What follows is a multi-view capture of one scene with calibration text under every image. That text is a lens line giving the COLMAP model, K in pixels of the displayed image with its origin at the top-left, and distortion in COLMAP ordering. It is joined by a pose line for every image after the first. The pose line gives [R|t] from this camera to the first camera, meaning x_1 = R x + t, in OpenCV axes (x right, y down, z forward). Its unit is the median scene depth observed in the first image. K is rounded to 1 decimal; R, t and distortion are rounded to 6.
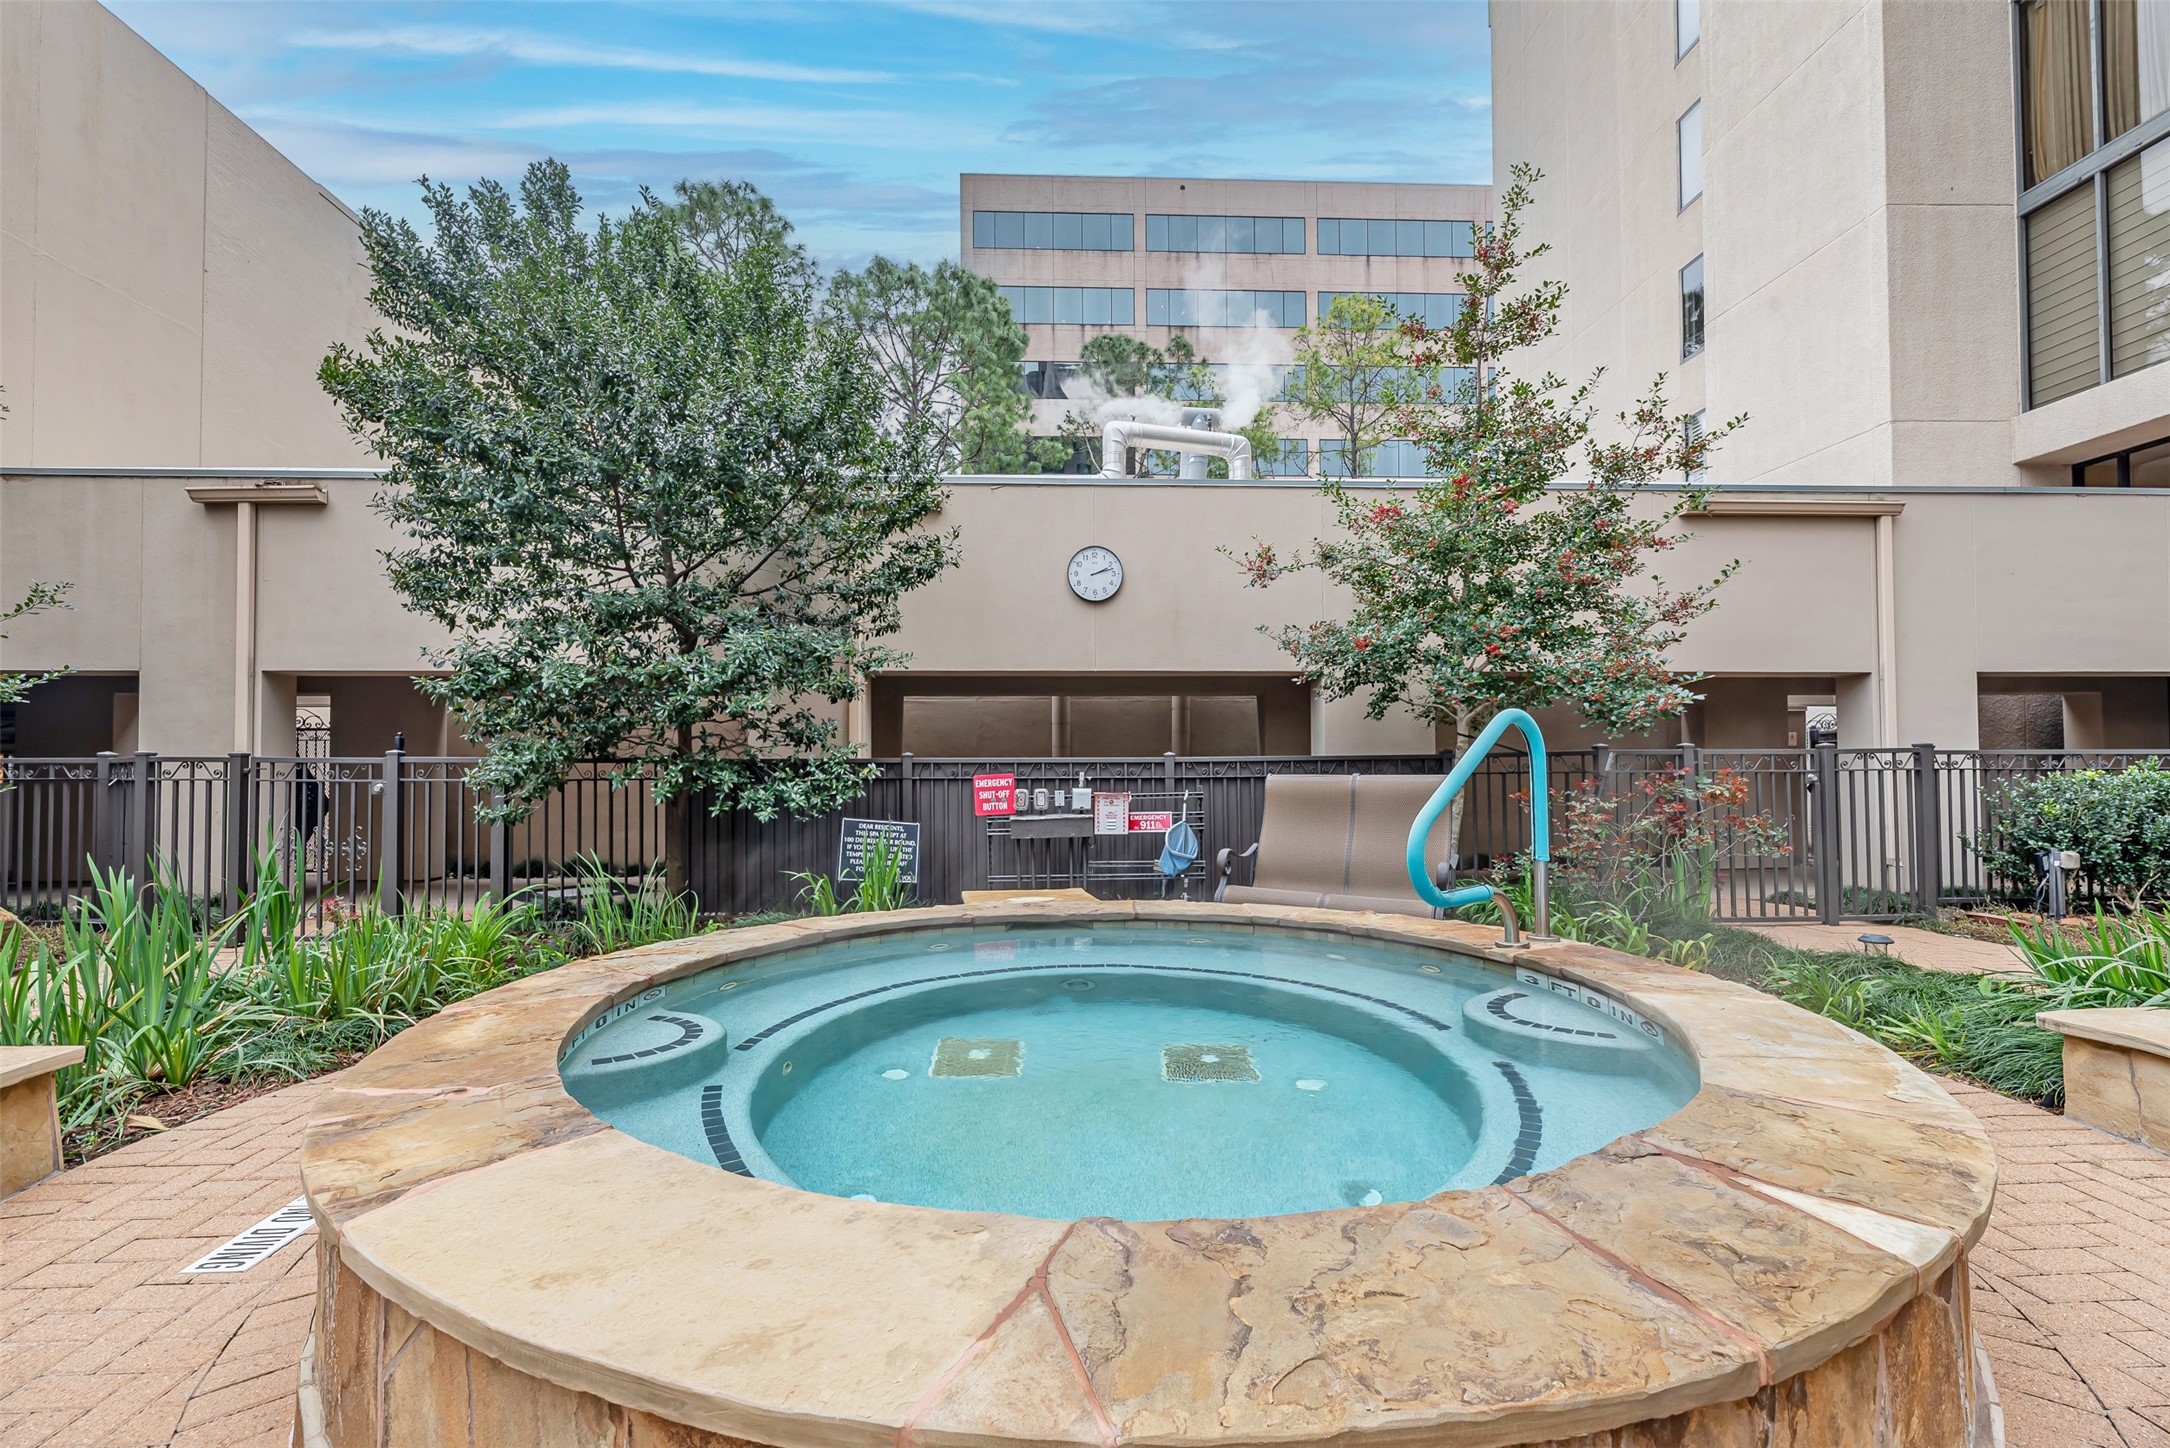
lens RADIAL K [[888.7, 0, 1097.3], [0, 888.7, 725.2], [0, 0, 1]] dist [-0.003132, 0.000000]
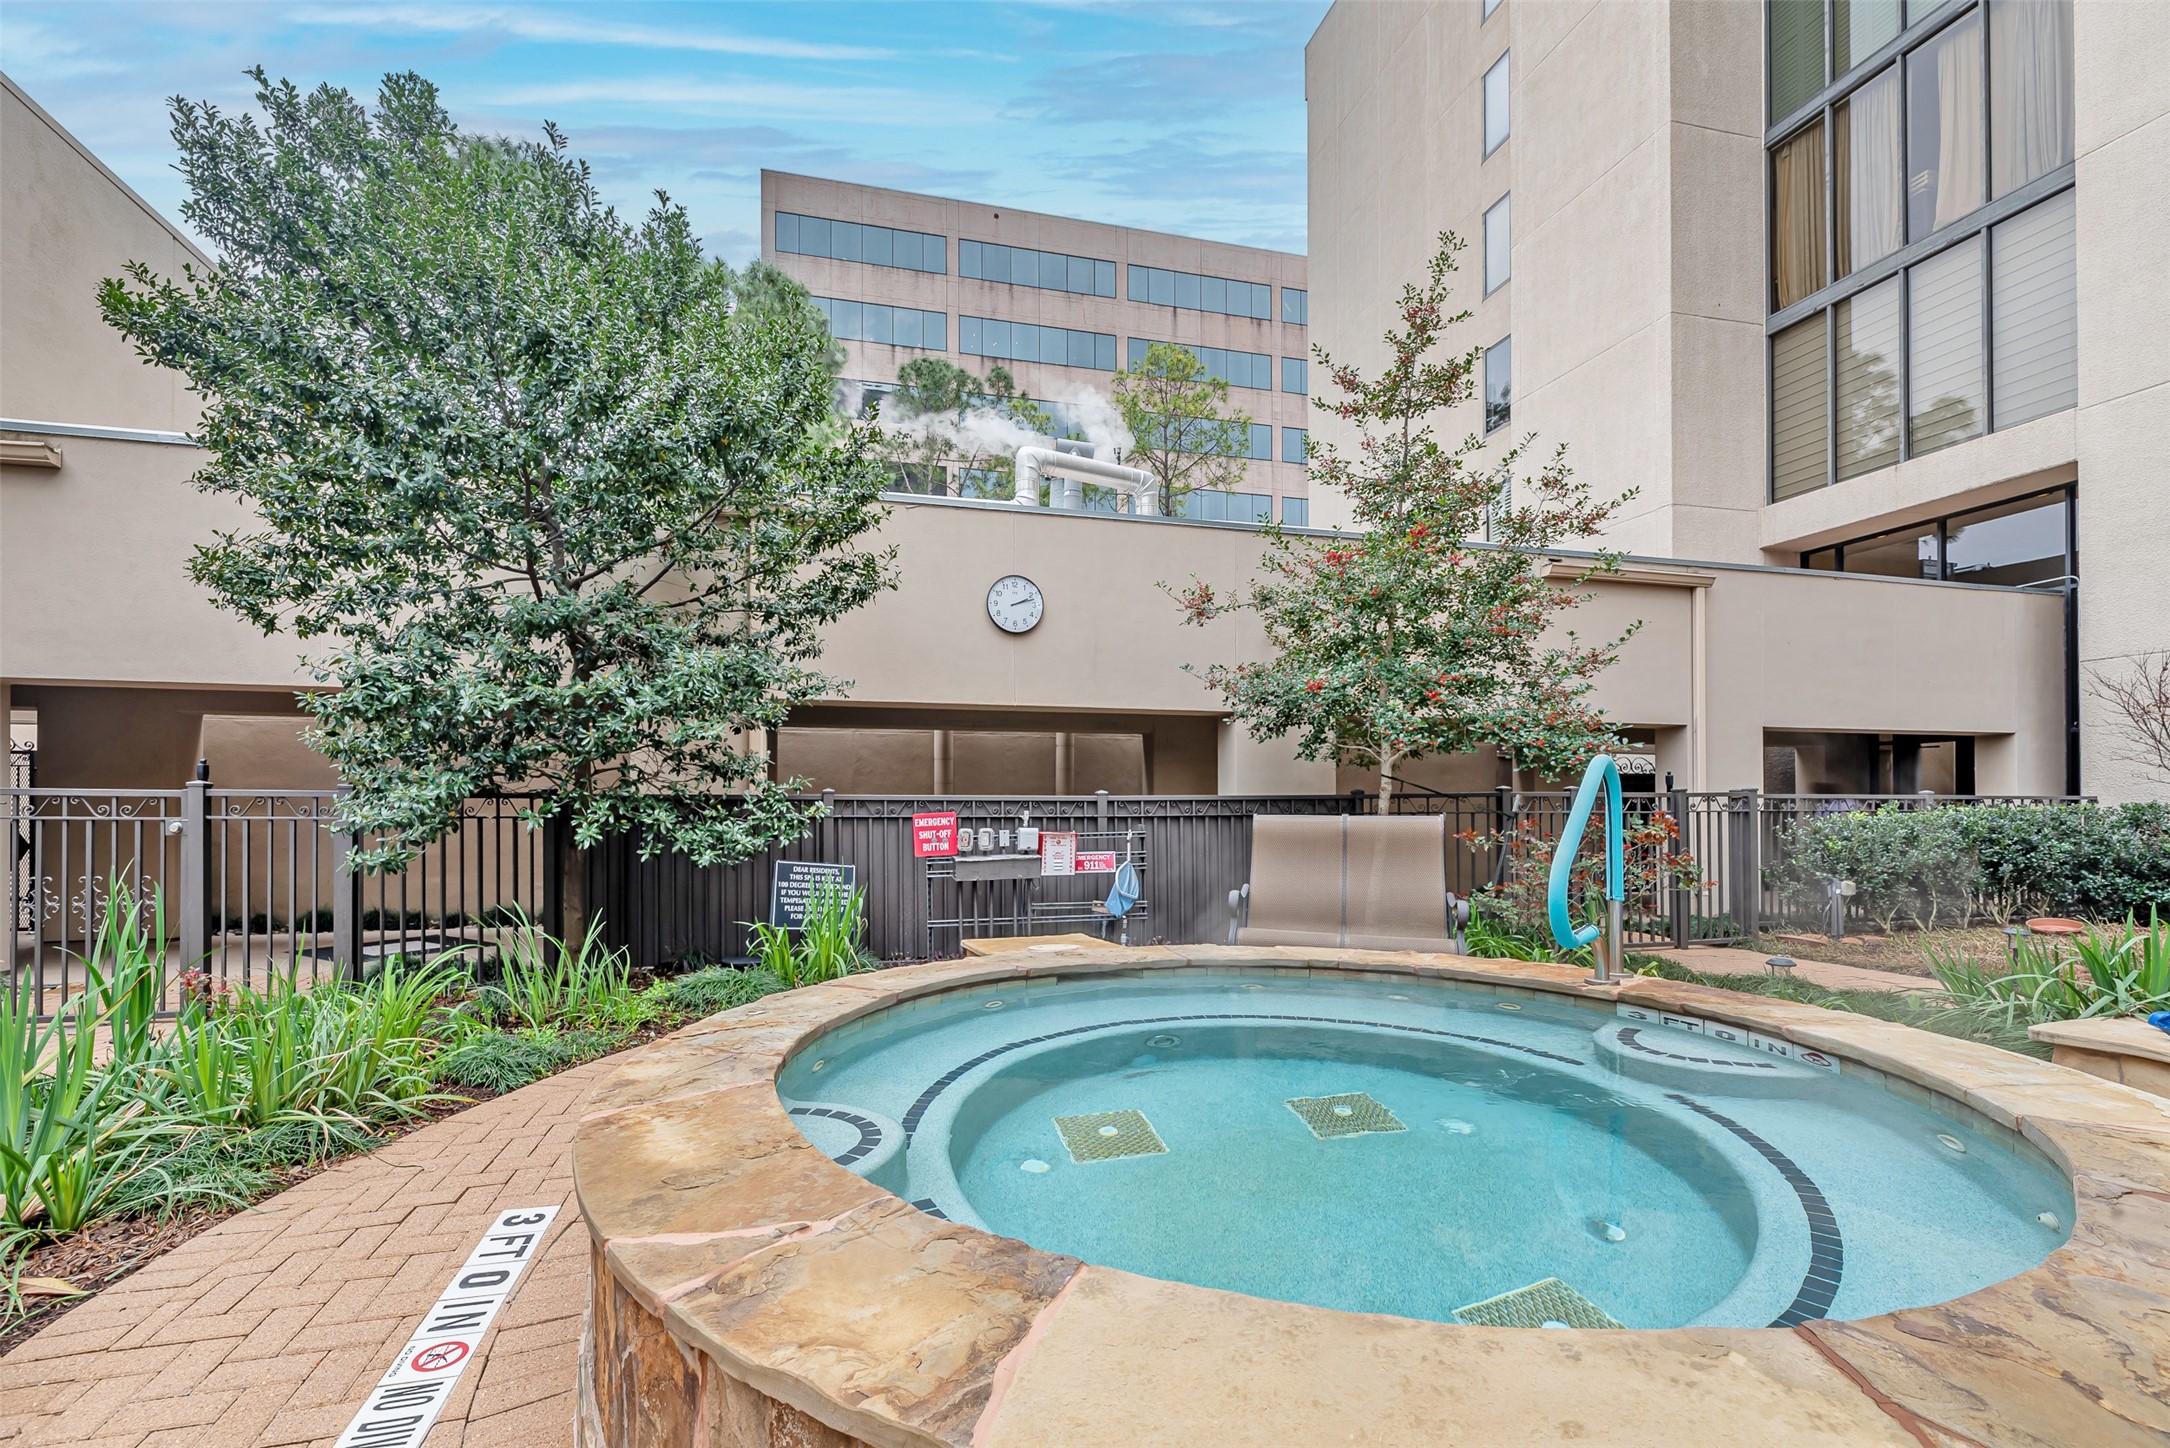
lens RADIAL K [[888.7, 0, 1029.1], [0, 888.7, 773.3], [0, 0, 1]] dist [-0.003132, 0.000000]
pose [[0.980336, 0.011816, 0.196981, -0.204454], [-0.014690, 0.999806, 0.013133, -0.000345], [-0.196788, -0.015768, 0.980319, 0.060132]]
